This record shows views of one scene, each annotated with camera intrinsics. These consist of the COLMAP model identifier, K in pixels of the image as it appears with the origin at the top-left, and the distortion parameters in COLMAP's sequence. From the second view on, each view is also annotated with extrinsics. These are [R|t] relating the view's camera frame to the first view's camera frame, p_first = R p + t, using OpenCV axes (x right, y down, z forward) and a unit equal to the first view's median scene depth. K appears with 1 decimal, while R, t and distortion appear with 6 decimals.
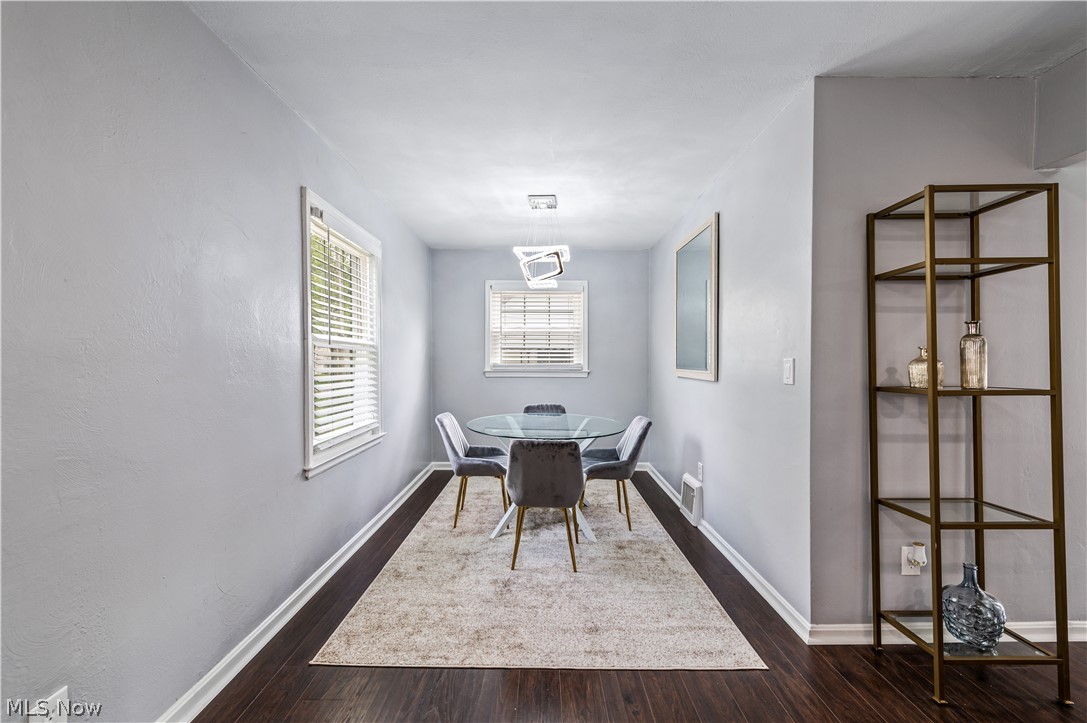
lens RADIAL K [[443.2, 0, 552.6], [0, 443.2, 362.8], [0, 0, 1]] dist [0.017088, -0.003898]
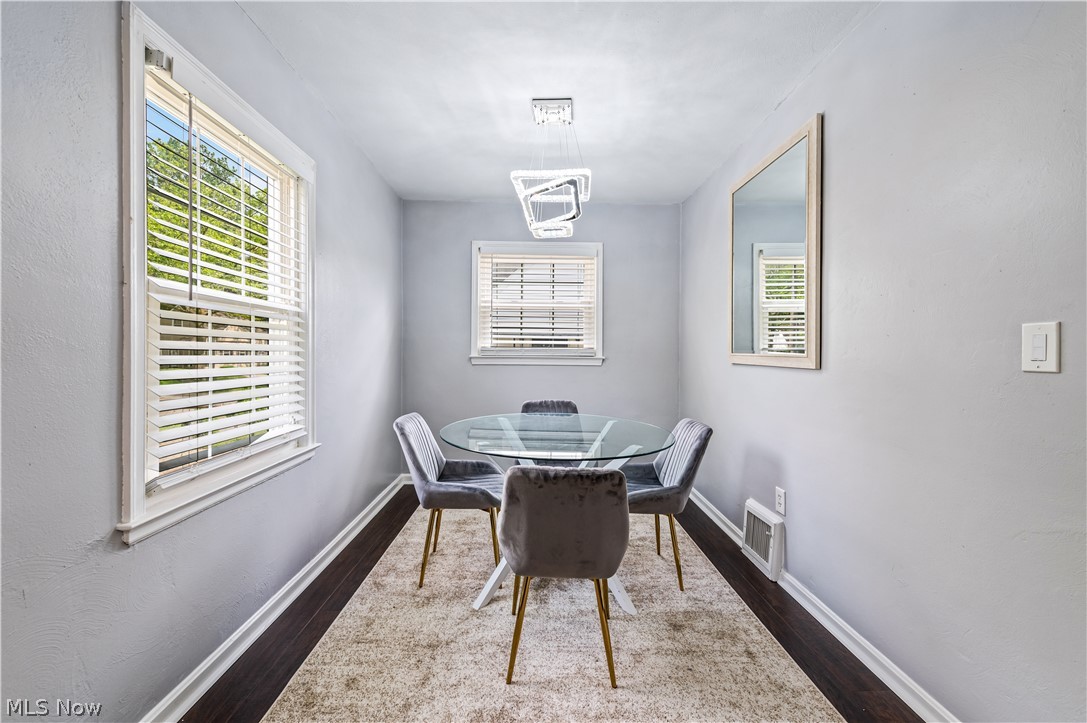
lens RADIAL K [[443.2, 0, 552.7], [0, 443.2, 352.1], [0, 0, 1]] dist [0.017088, -0.003898]
pose [[0.999771, 0.005463, 0.020698, -0.037156], [-0.005363, 0.999974, -0.004906, 0.019827], [-0.020724, 0.004794, 0.999774, 0.322395]]
